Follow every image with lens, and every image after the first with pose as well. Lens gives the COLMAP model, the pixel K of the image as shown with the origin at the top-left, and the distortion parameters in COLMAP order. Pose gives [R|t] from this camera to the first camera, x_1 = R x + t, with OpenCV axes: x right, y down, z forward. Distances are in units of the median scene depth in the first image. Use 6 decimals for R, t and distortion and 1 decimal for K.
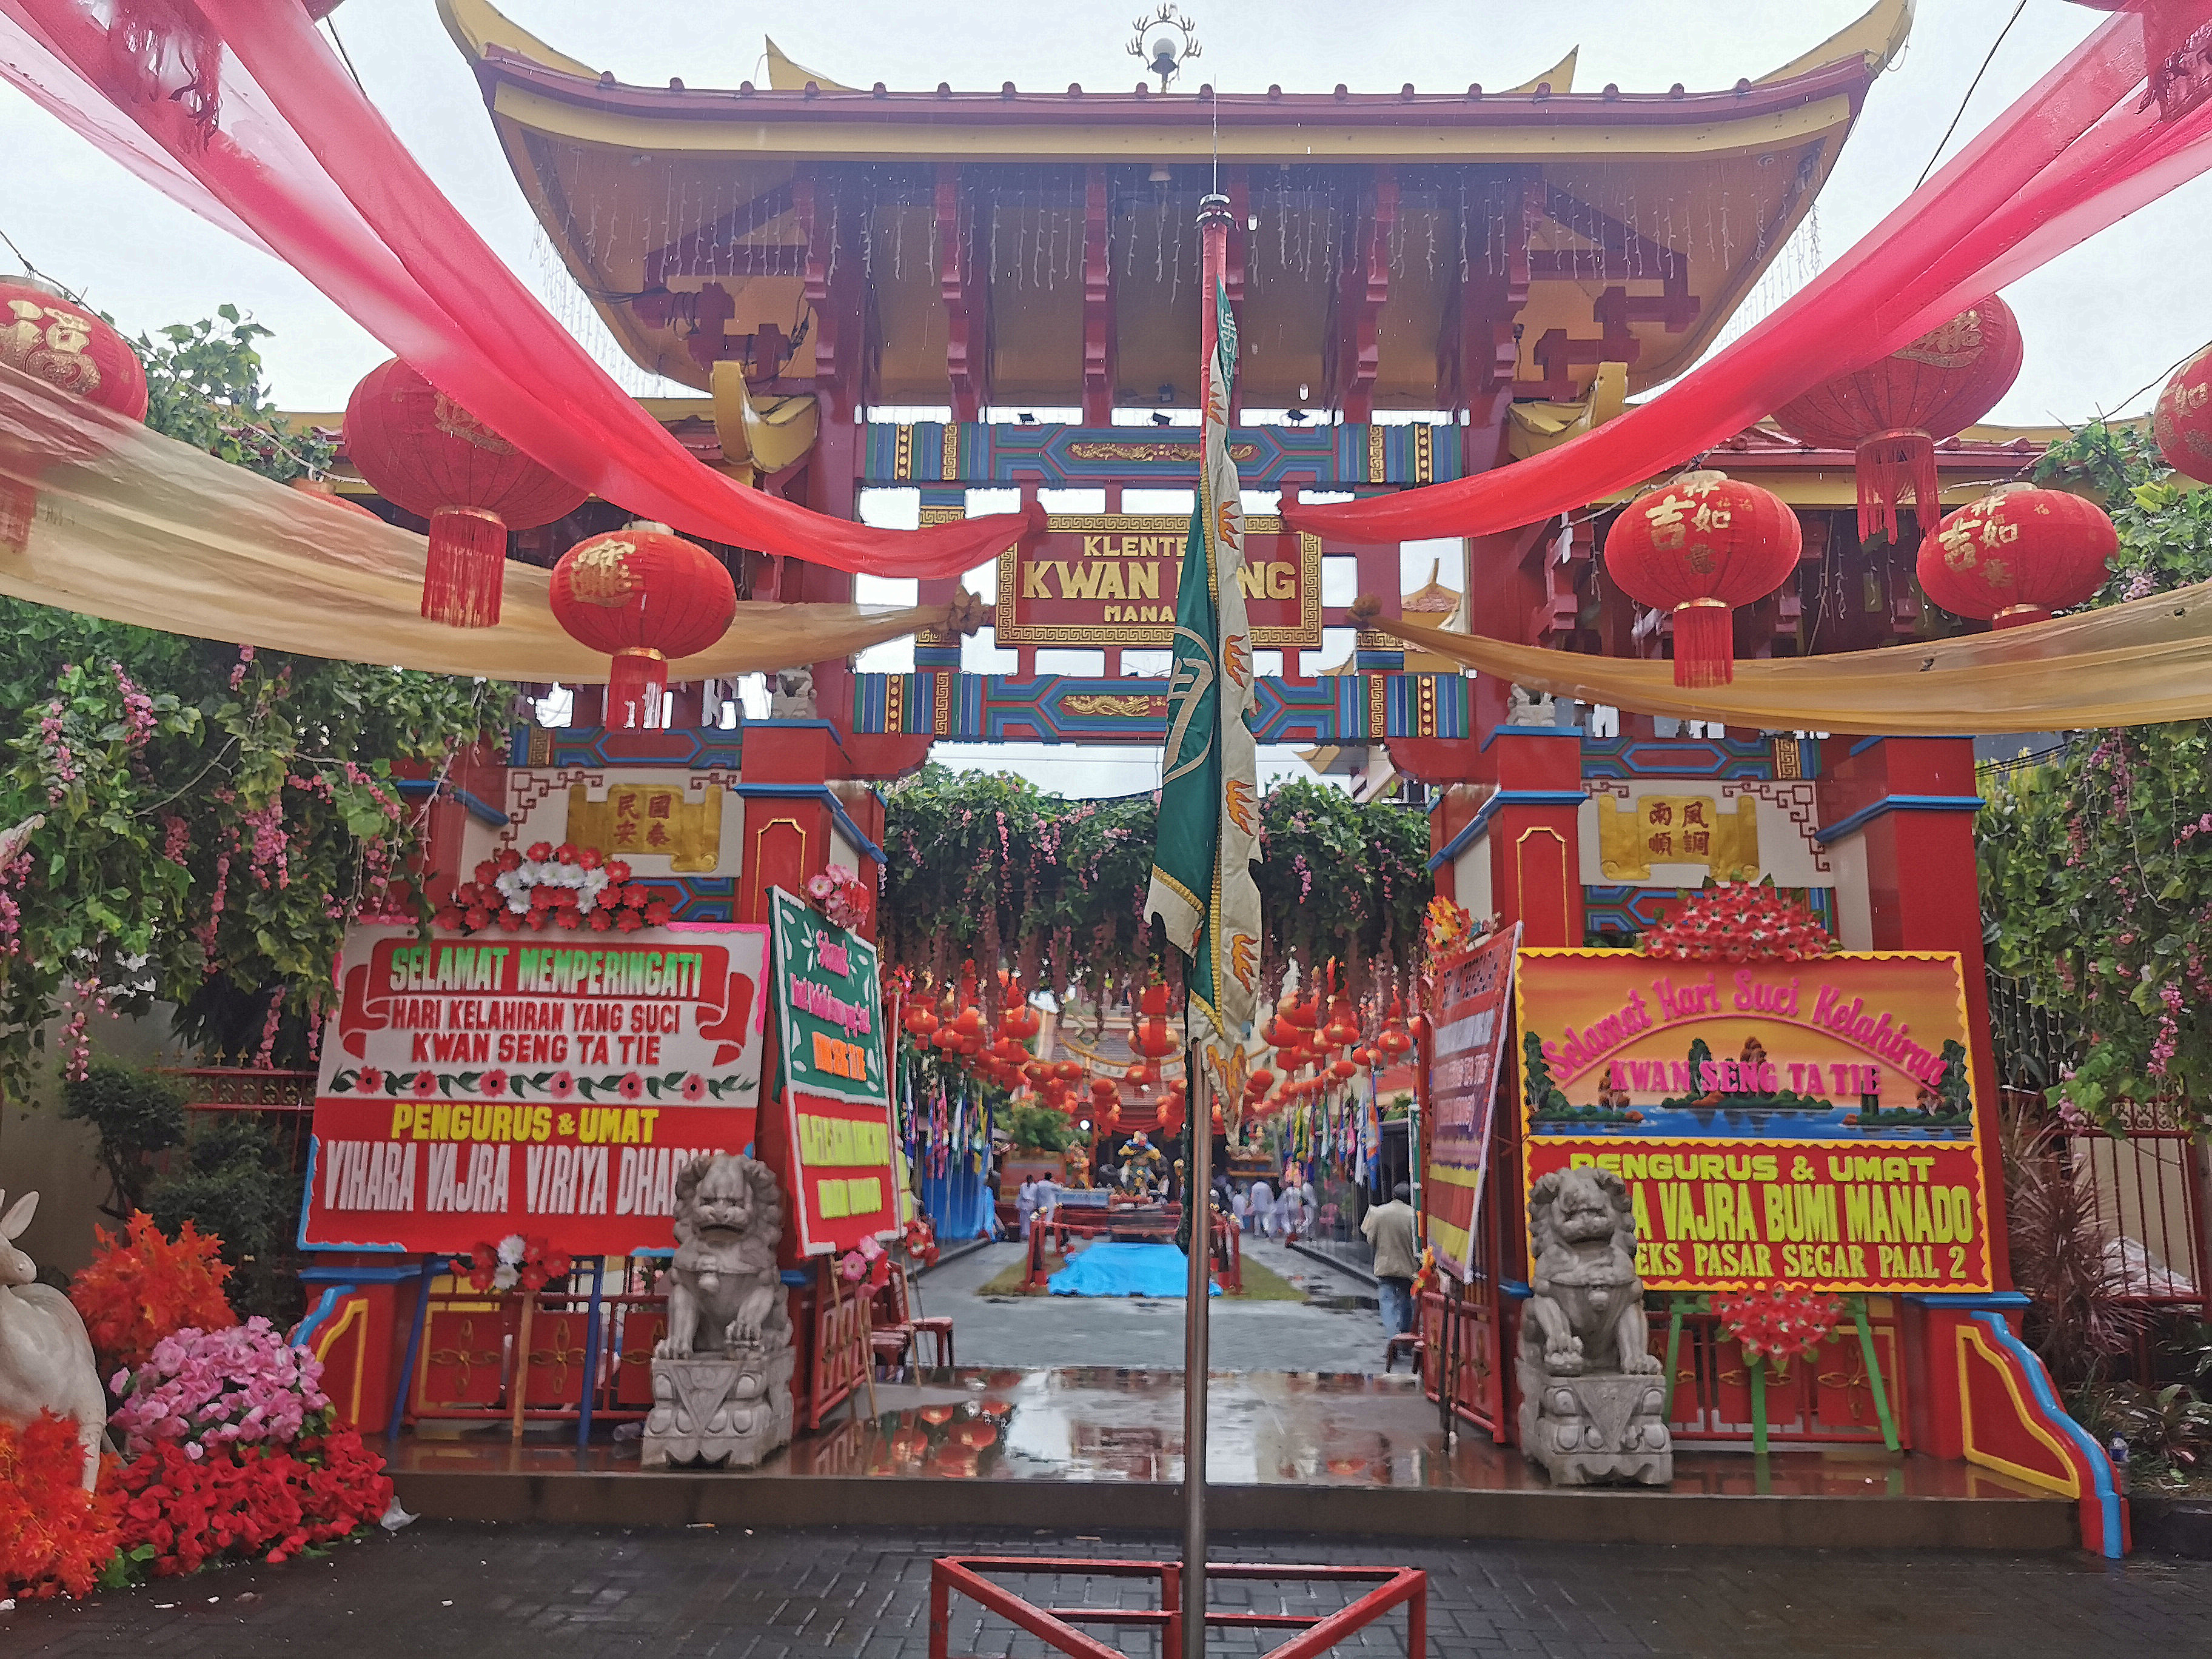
lens RADIAL K [[1761.9, 0, 1106.0], [0, 1761.9, 829.5], [0, 0, 1]] dist [-0.000135, -0.000218]
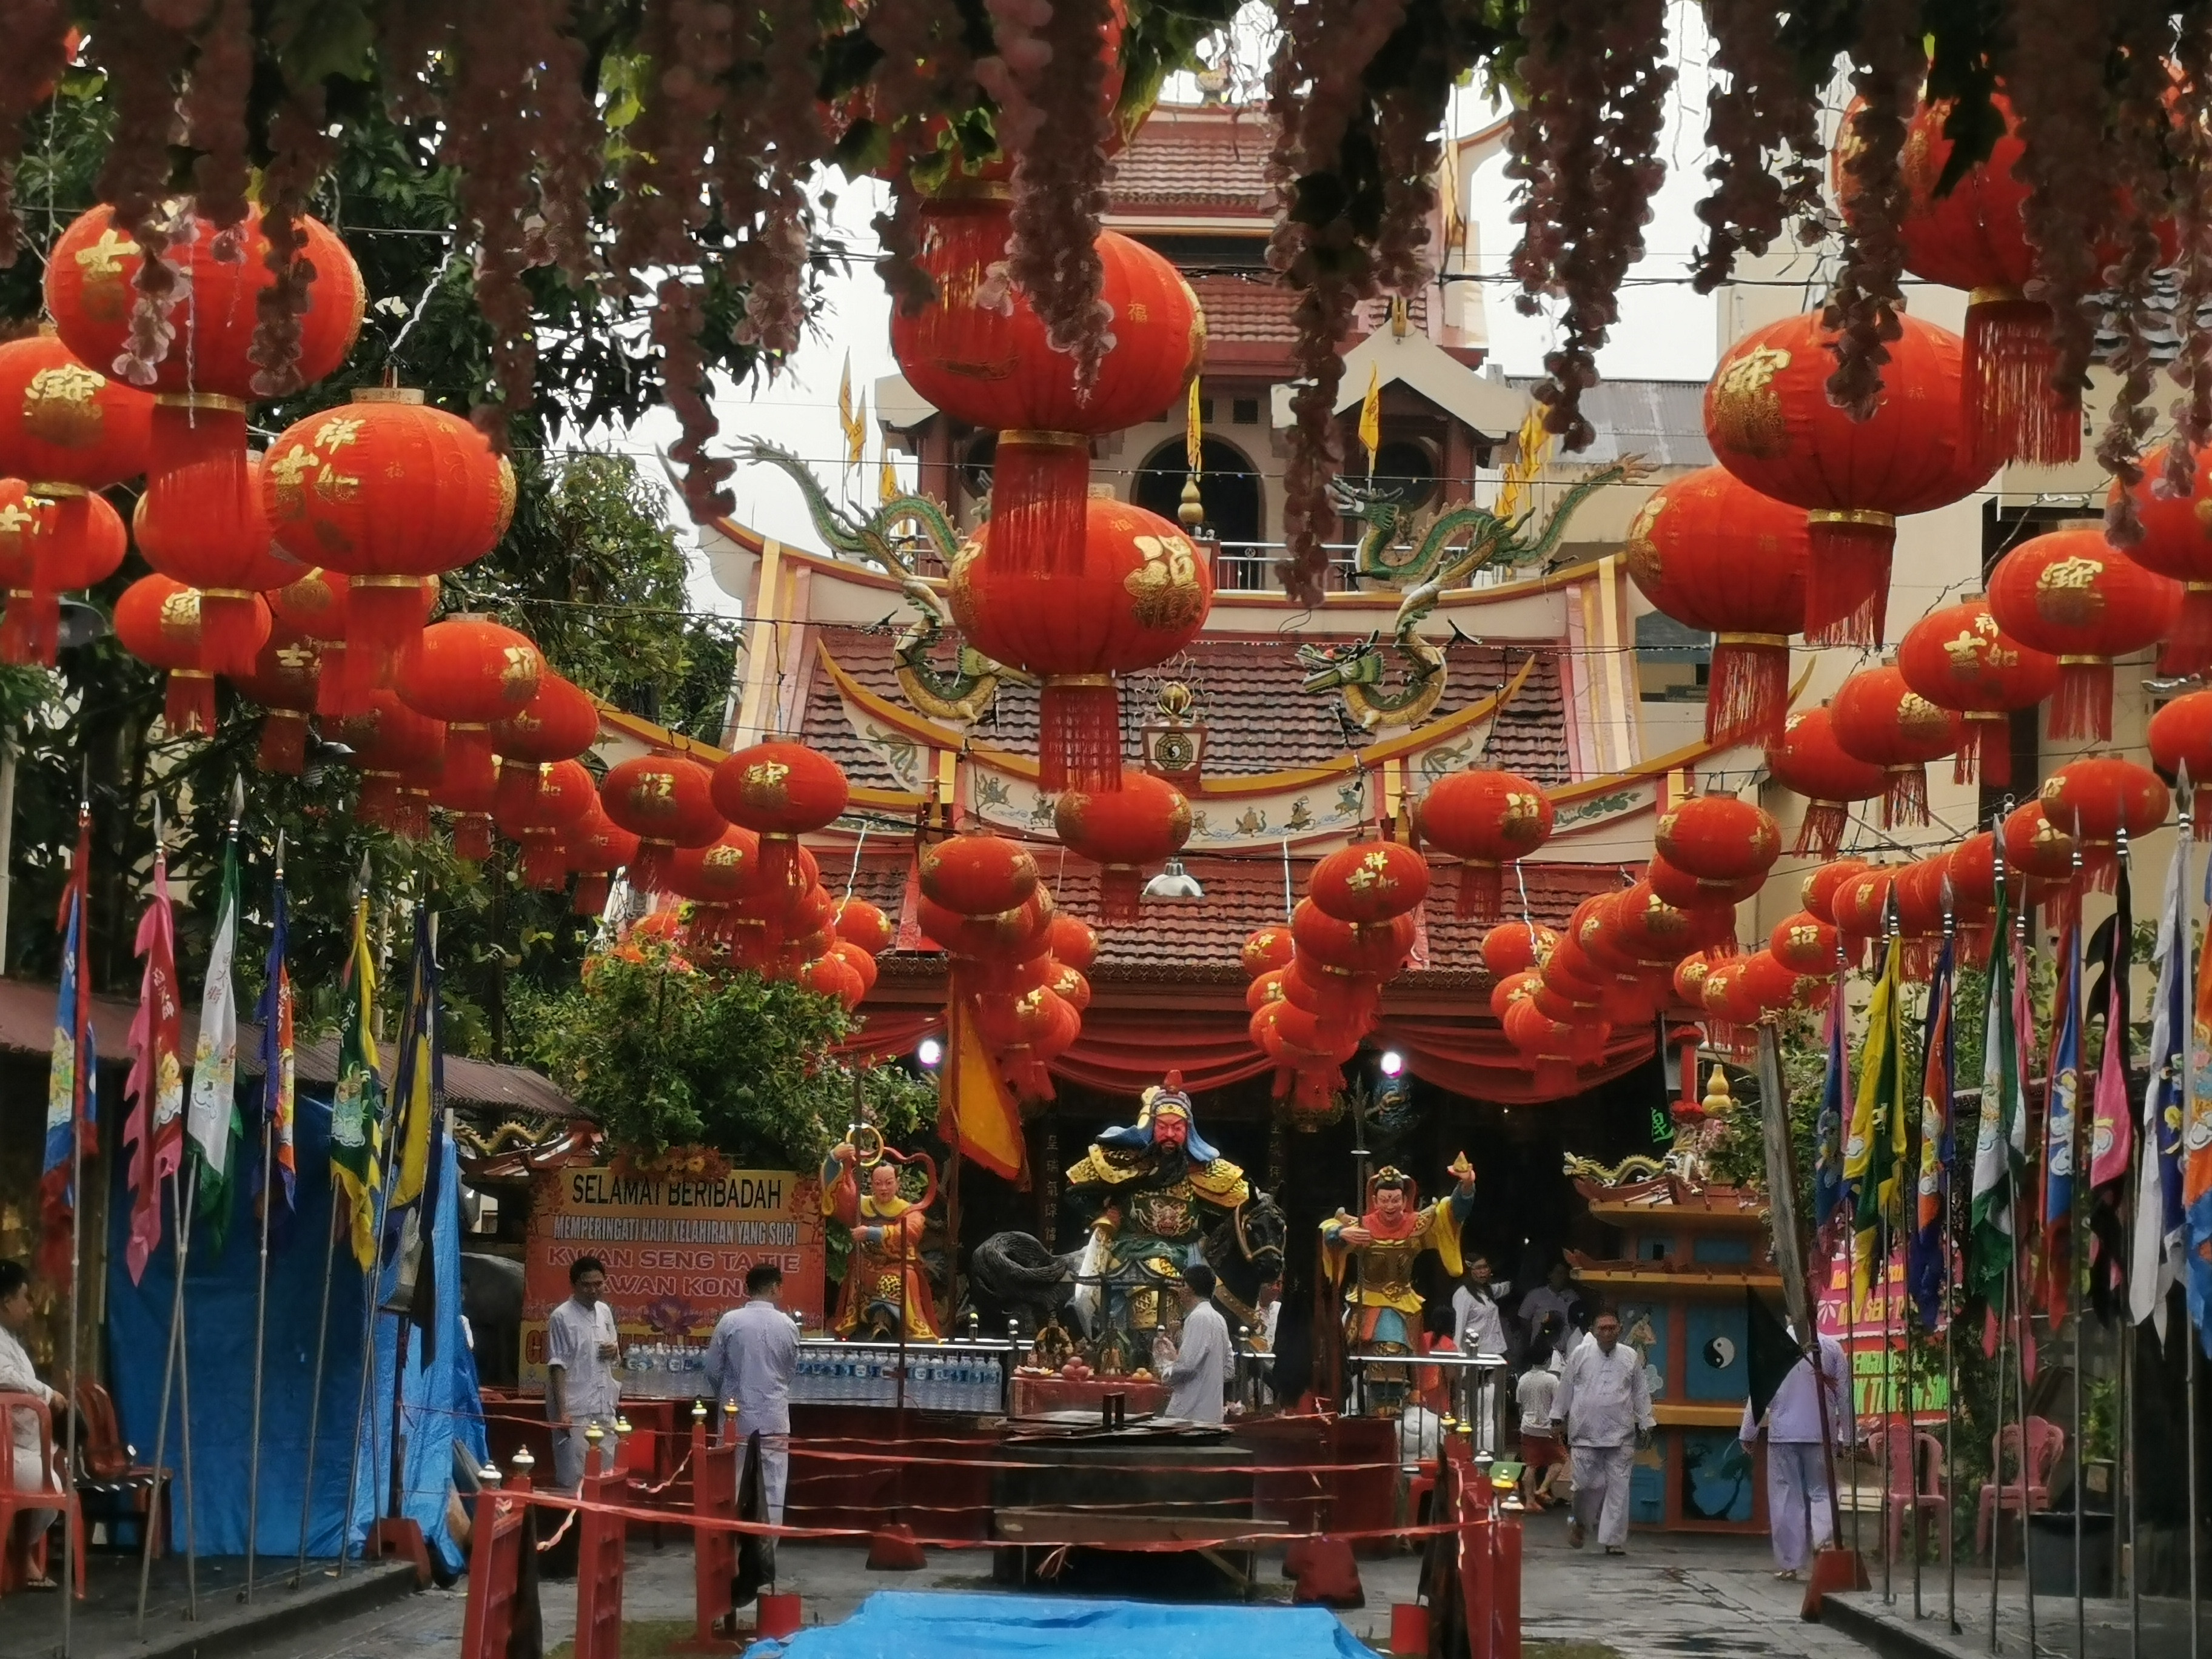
lens RADIAL K [[7349.6, 0, 1106.0], [0, 7349.6, 829.5], [0, 0, 1]] dist [0.027091, 0.264298]
pose [[0.999888, 0.012330, -0.008434, 0.020458], [-0.011115, 0.991258, 0.131466, 0.022267], [0.009981, -0.131357, 0.991285, 0.108803]]
